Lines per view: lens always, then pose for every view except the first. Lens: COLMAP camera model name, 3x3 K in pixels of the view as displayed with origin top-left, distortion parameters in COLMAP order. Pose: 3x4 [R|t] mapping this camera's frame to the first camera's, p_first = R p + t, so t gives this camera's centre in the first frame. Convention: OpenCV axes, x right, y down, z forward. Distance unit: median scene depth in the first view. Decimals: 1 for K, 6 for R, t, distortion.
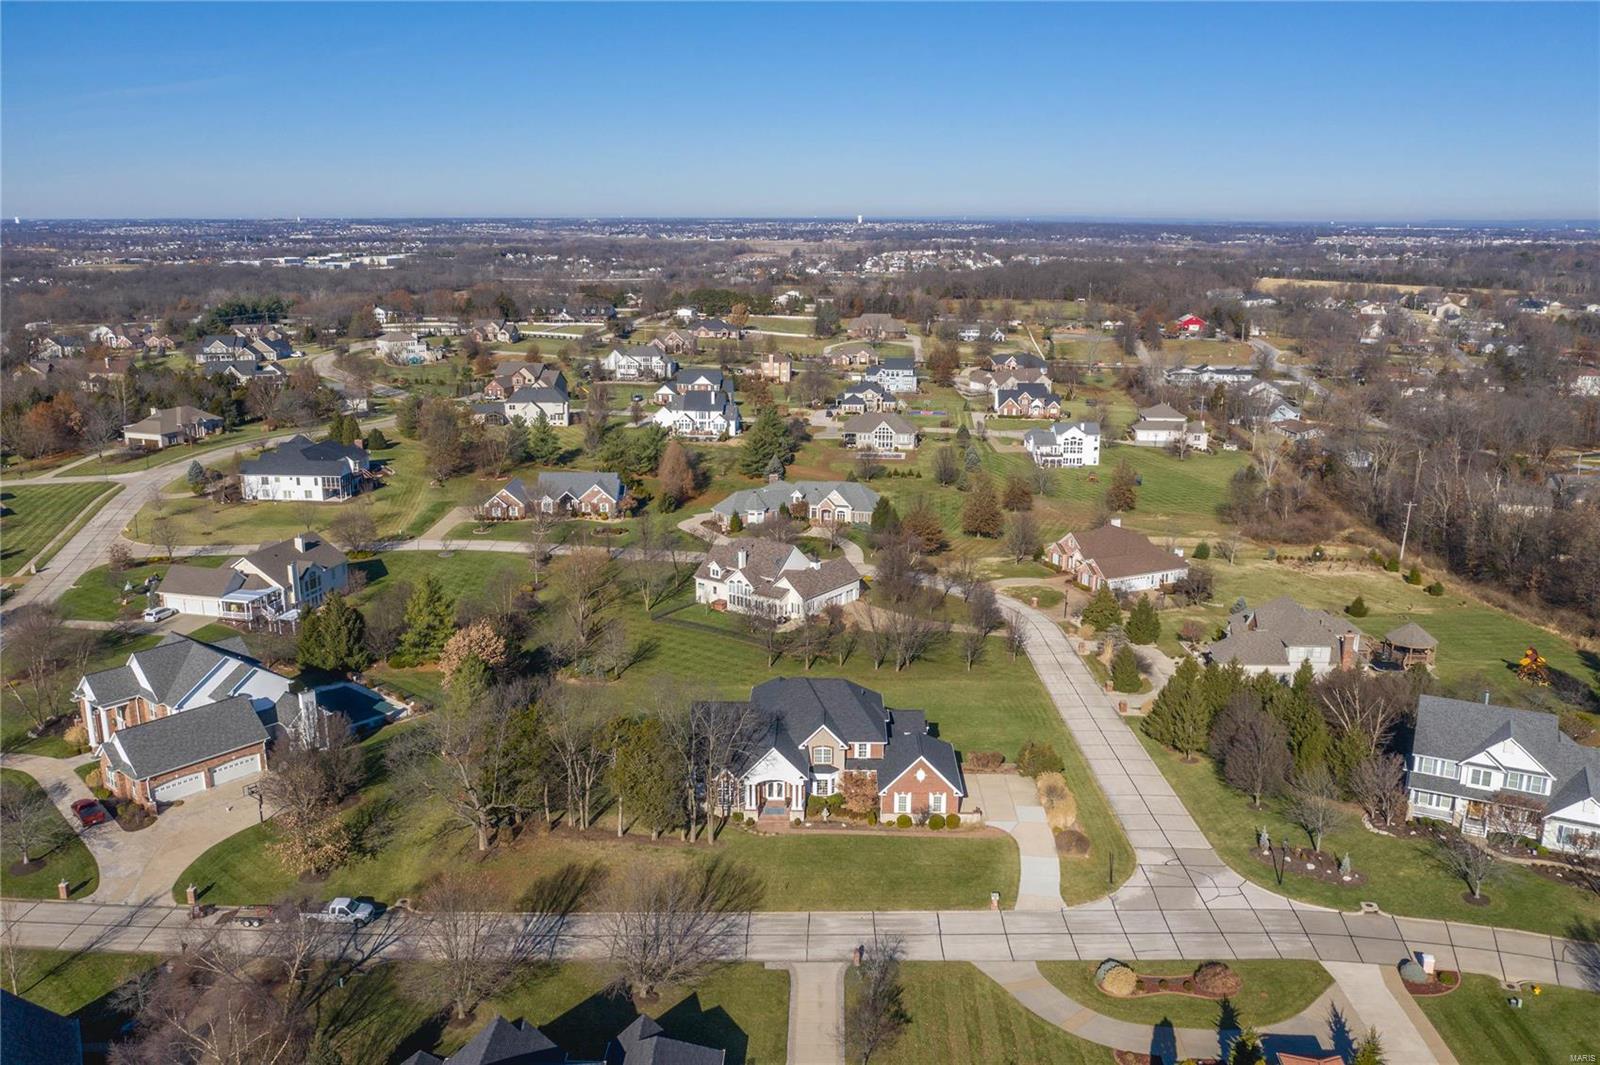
lens RADIAL K [[1260.7, 0, 800.0], [0, 1260.7, 532.5], [0, 0, 1]] dist [-0.023324, 0.006223]
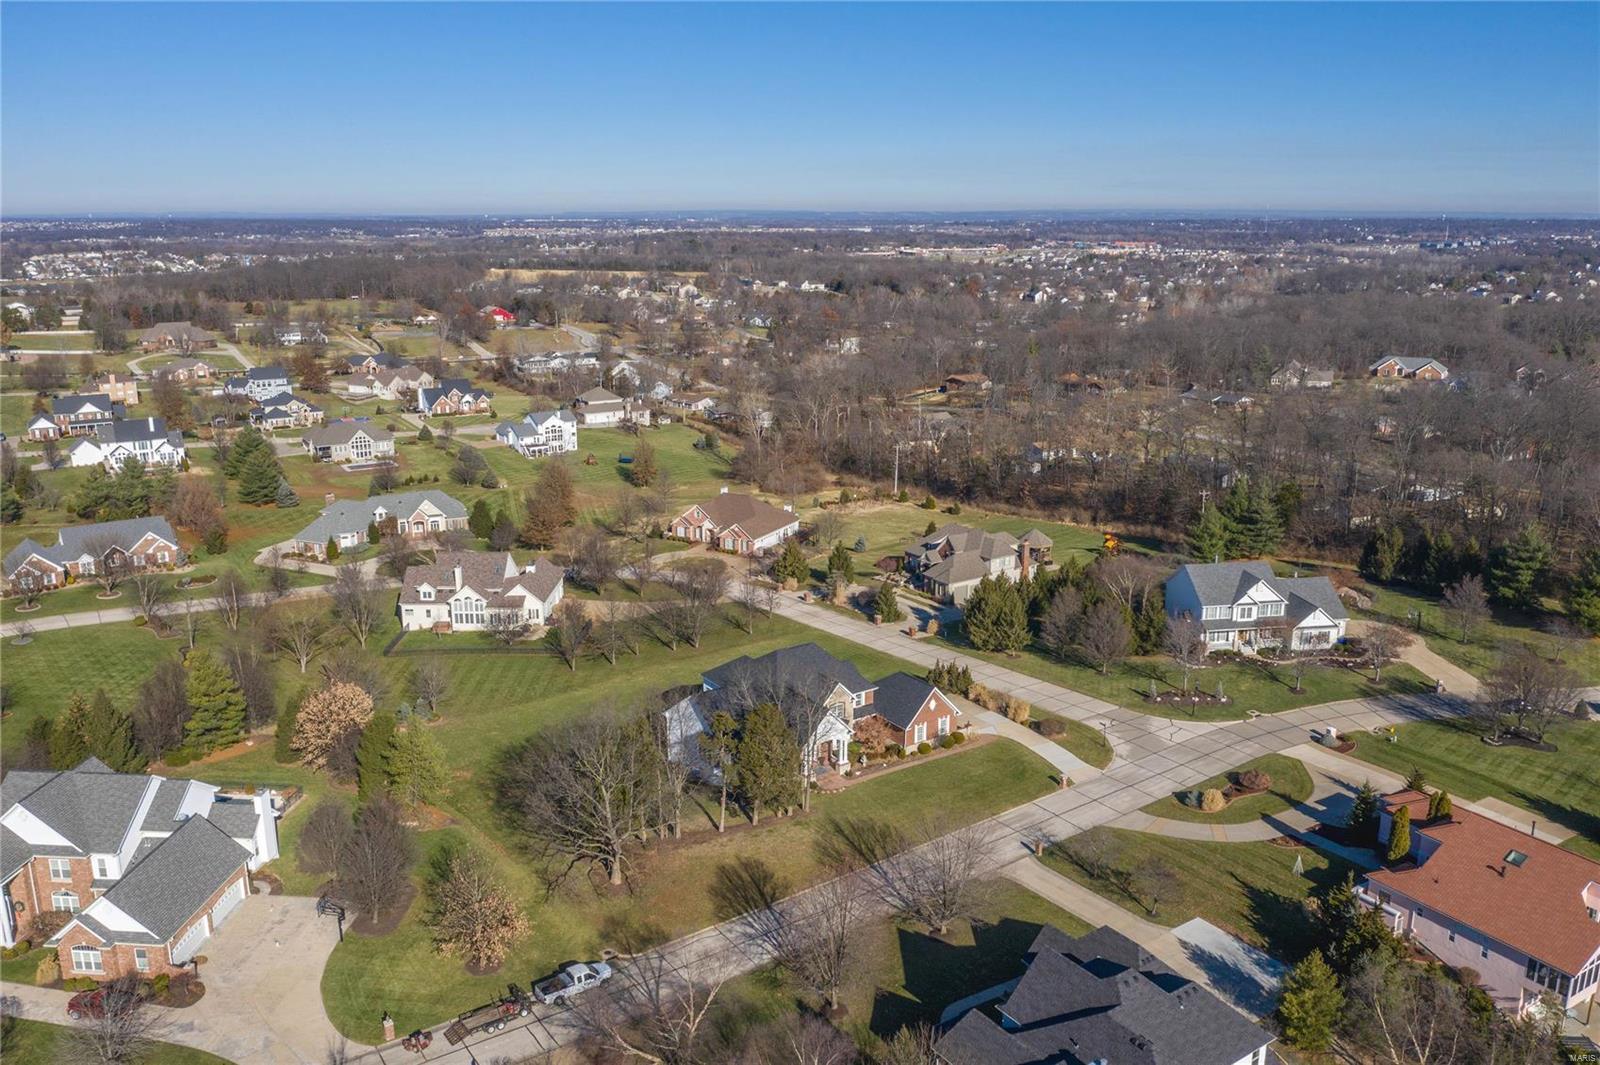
lens RADIAL K [[1260.7, 0, 800.0], [0, 1260.7, 532.5], [0, 0, 1]] dist [-0.023324, 0.006223]
pose [[0.808617, -0.149701, 0.568971, -0.291244], [0.147276, 0.987801, 0.050591, -0.015908], [-0.569604, 0.042887, 0.820800, 0.063070]]
